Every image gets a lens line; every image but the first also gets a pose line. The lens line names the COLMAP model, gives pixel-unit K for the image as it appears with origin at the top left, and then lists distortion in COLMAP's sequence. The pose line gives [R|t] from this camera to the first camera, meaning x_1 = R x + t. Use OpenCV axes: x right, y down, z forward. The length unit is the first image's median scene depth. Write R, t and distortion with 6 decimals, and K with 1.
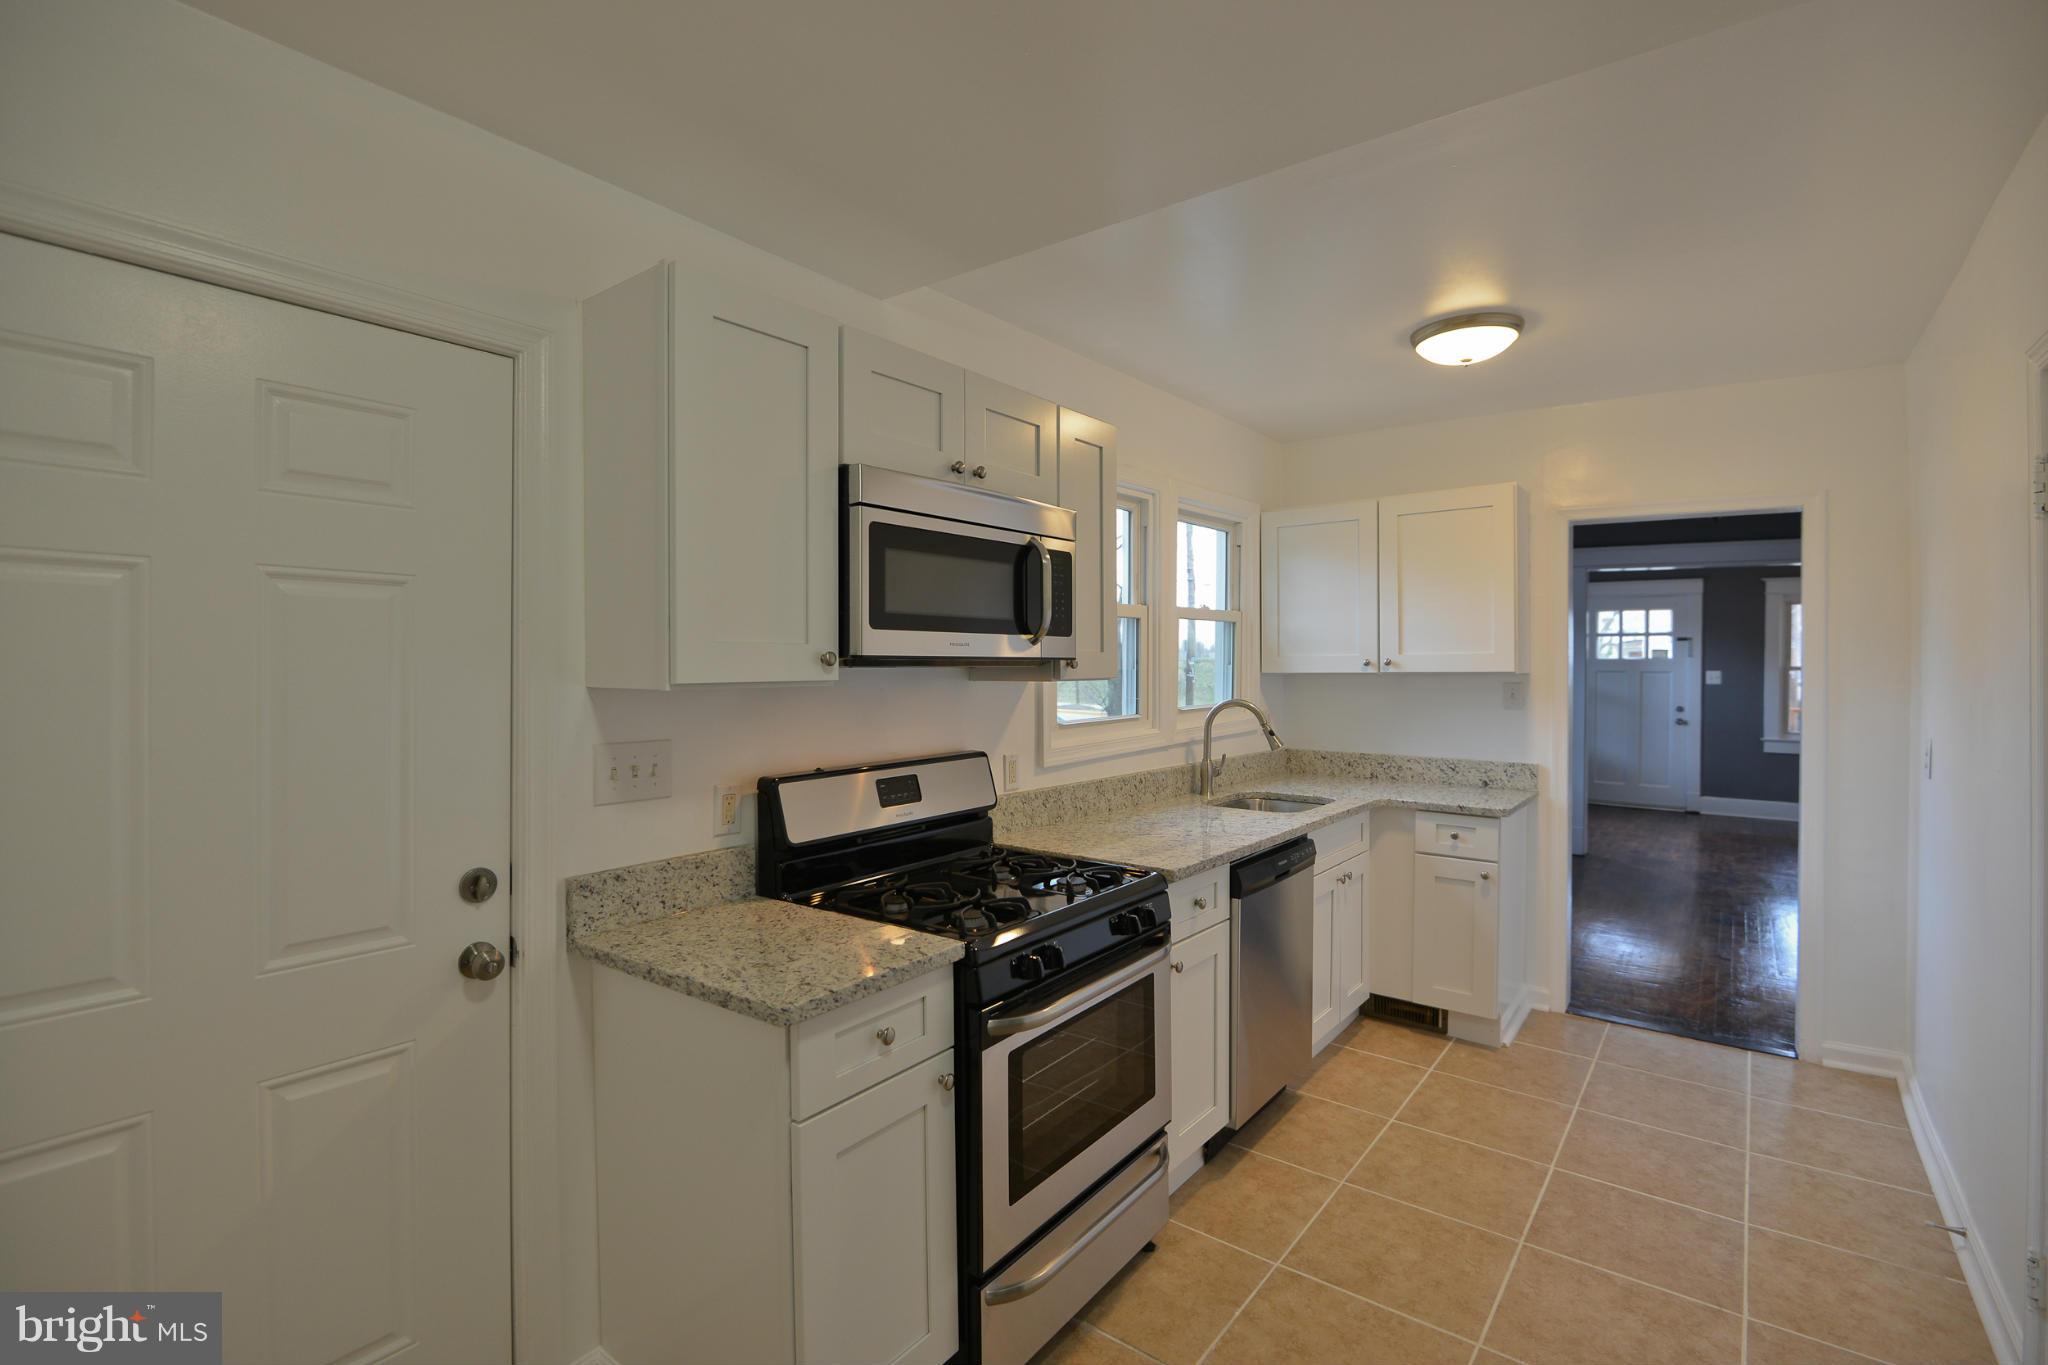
lens RADIAL K [[948.2, 0, 1023.7], [0, 948.2, 674.0], [0, 0, 1]] dist [-0.010309, -0.000349]
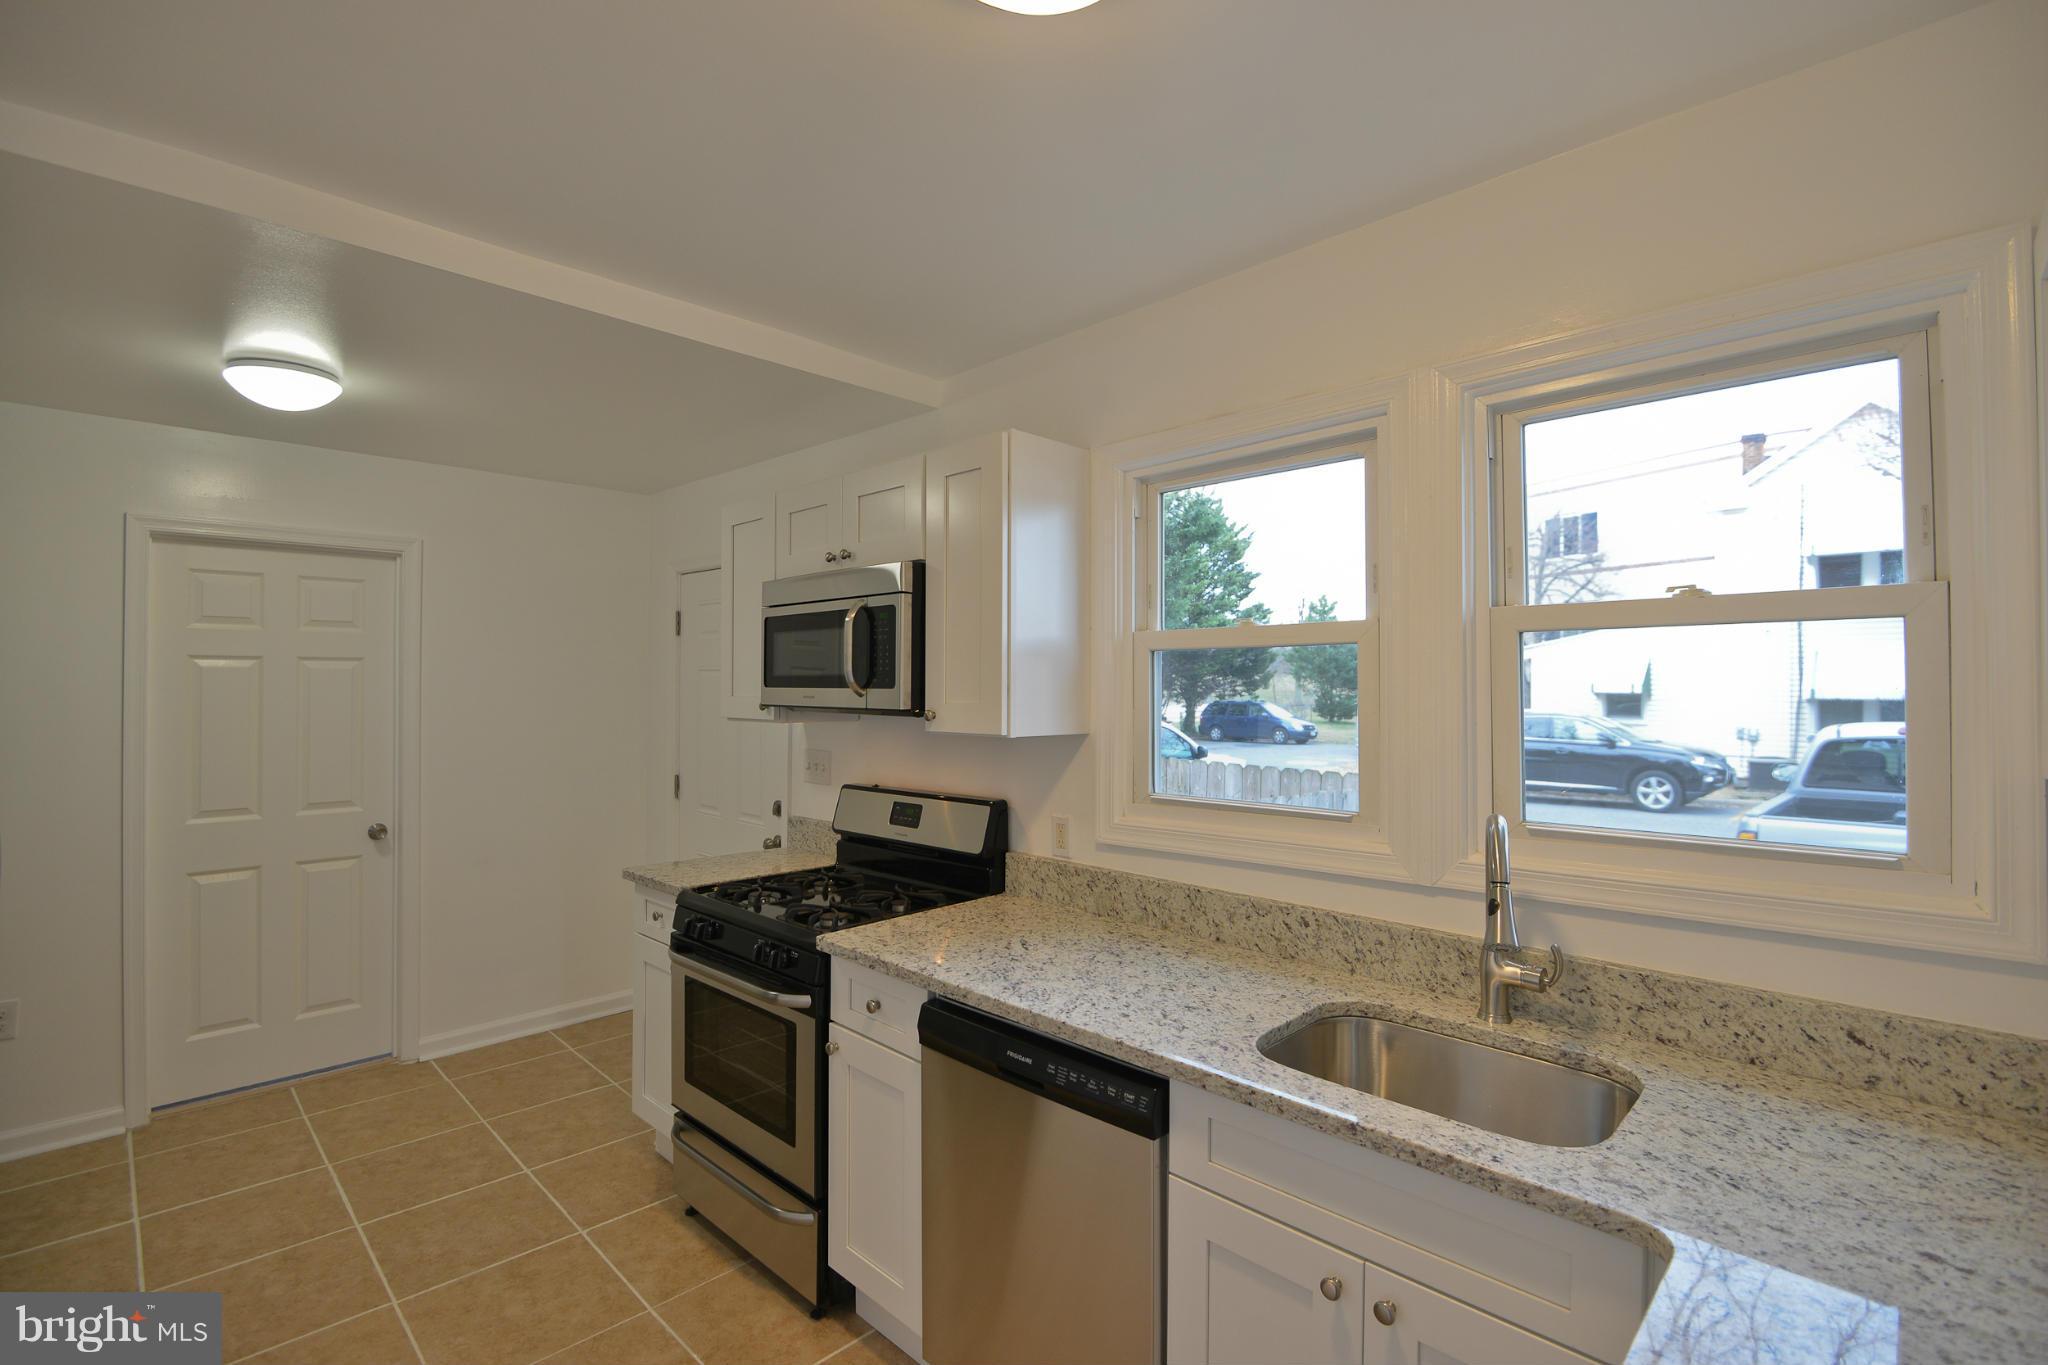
lens RADIAL K [[948.2, 0, 1028.0], [0, 948.2, 667.7], [0, 0, 1]] dist [-0.010309, -0.000349]
pose [[-0.120975, -0.016984, -0.992510, 0.812799], [-0.014482, 0.999777, -0.015343, -0.037842], [0.992550, 0.012517, -0.121194, 0.996214]]
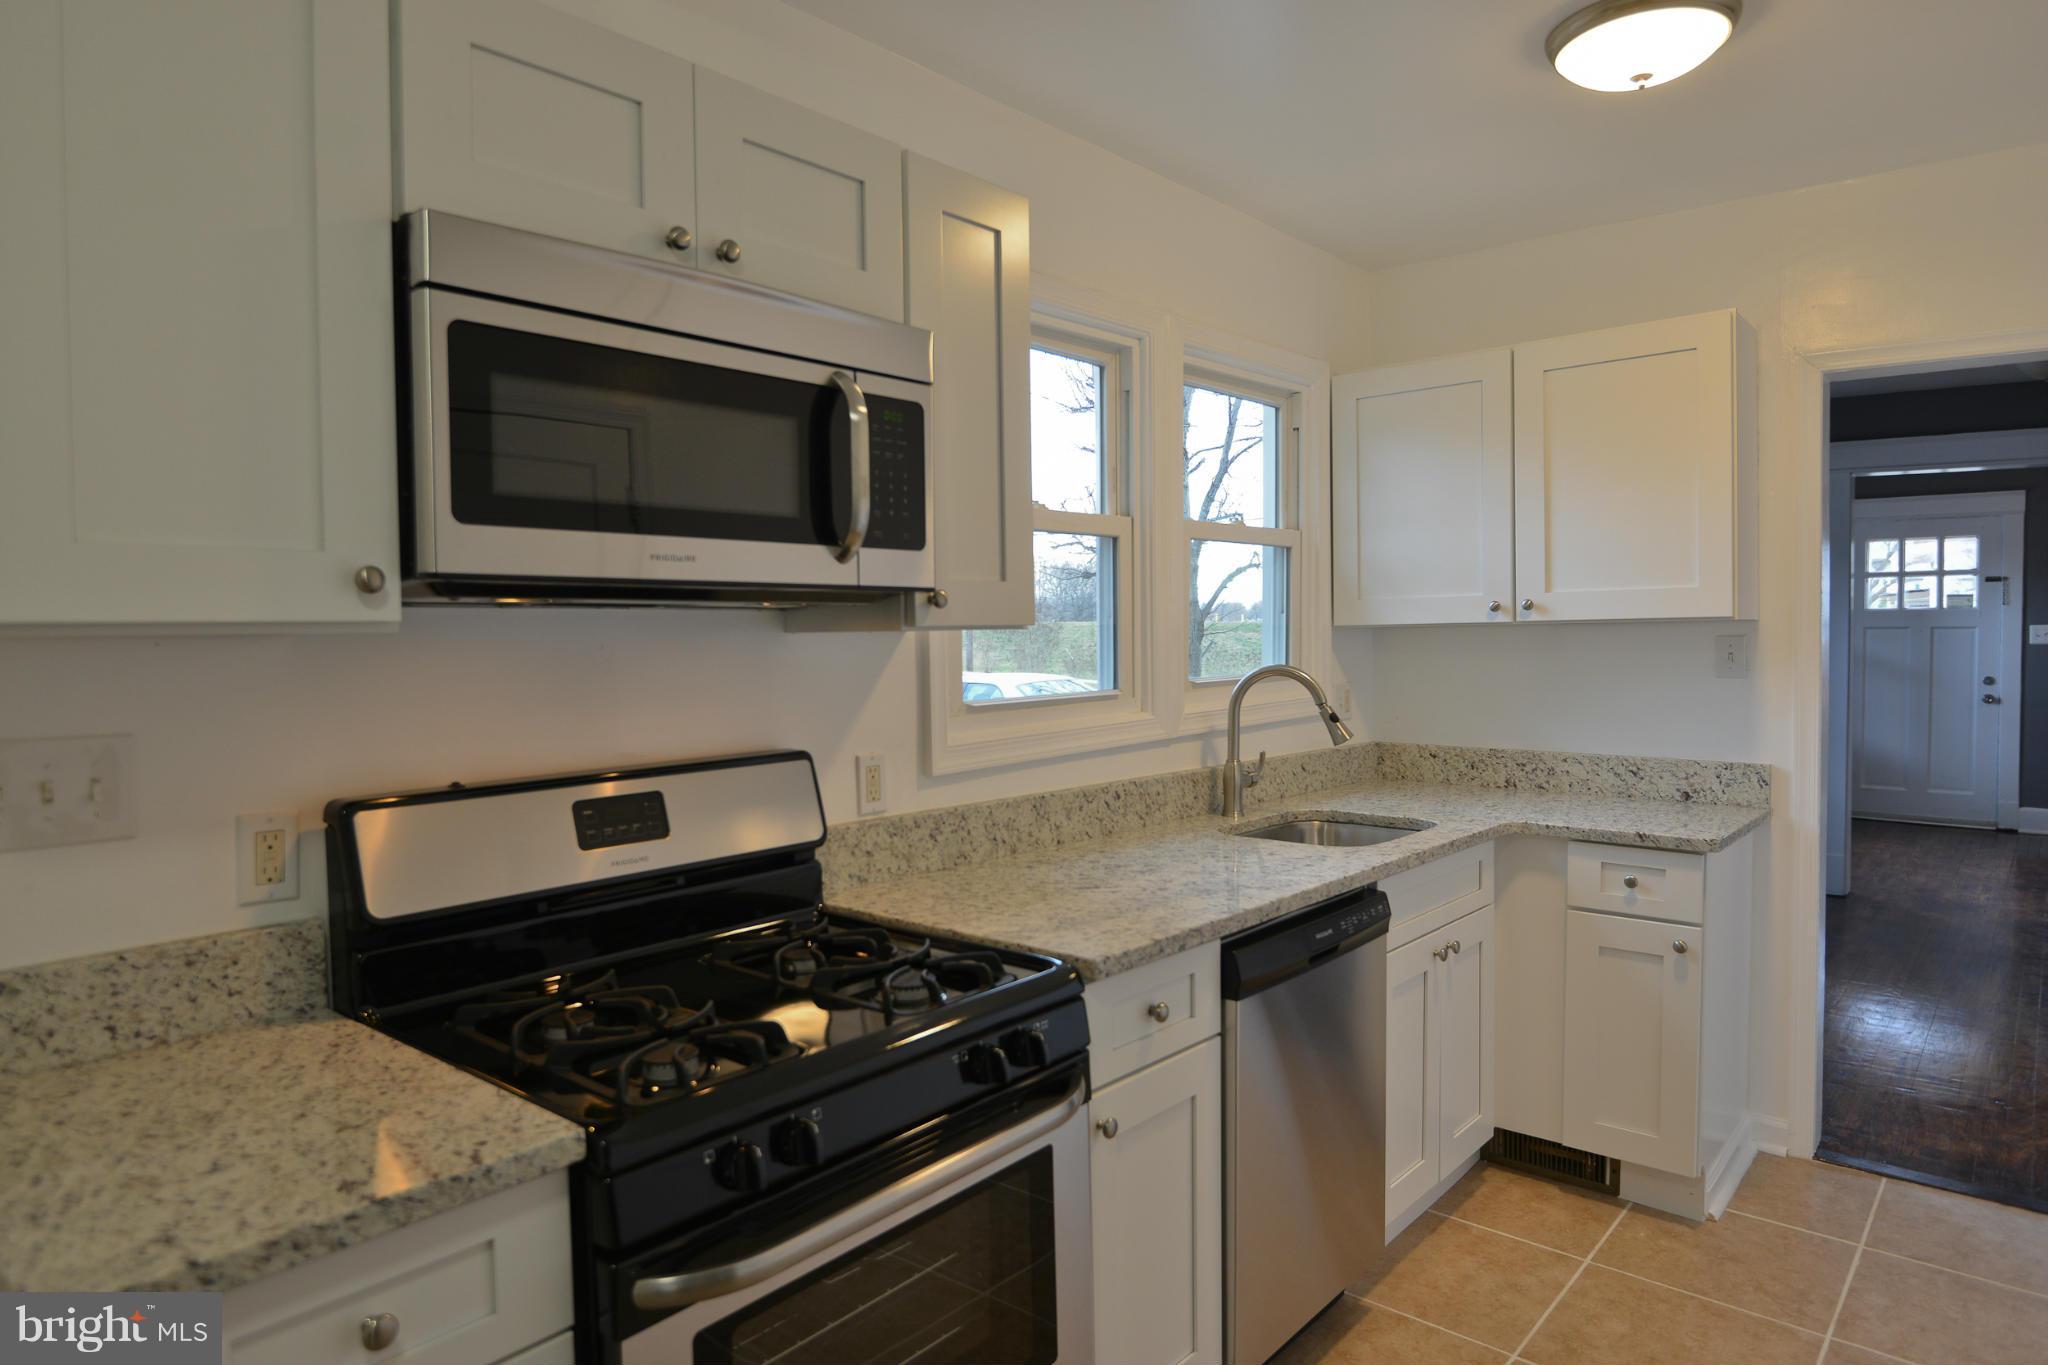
lens RADIAL K [[1236.4, 0, 1024.0], [0, 1236.4, 674.8], [0, 0, 1]] dist [-0.016348, -0.000777]
pose [[0.998445, -0.008902, -0.055023, 0.119214], [0.010176, 0.999686, 0.022920, 0.015174], [0.054801, -0.023445, 0.998222, 0.202493]]
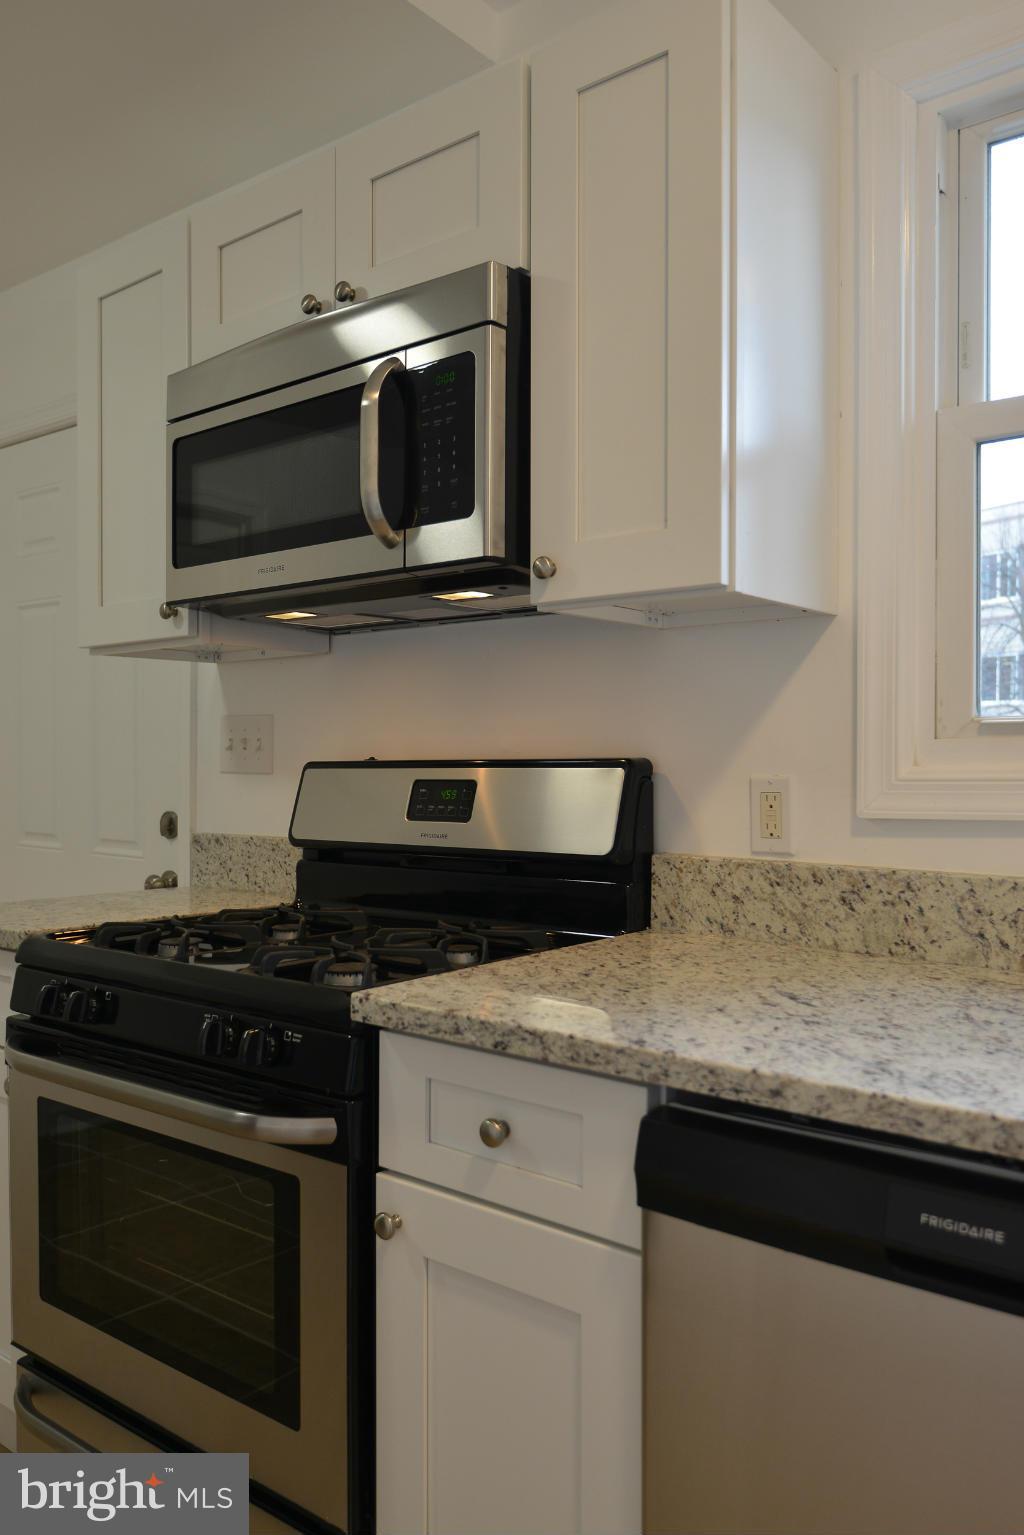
lens RADIAL K [[1204.9, 0, 509.8], [0, 1204.9, 775.5], [0, 0, 1]] dist [-0.002287, -0.000834]
pose [[-0.030904, 0.012827, -0.999440, 0.549455], [-0.015354, 0.999794, 0.013307, 0.071424], [0.999404, 0.015756, -0.030701, 0.822542]]
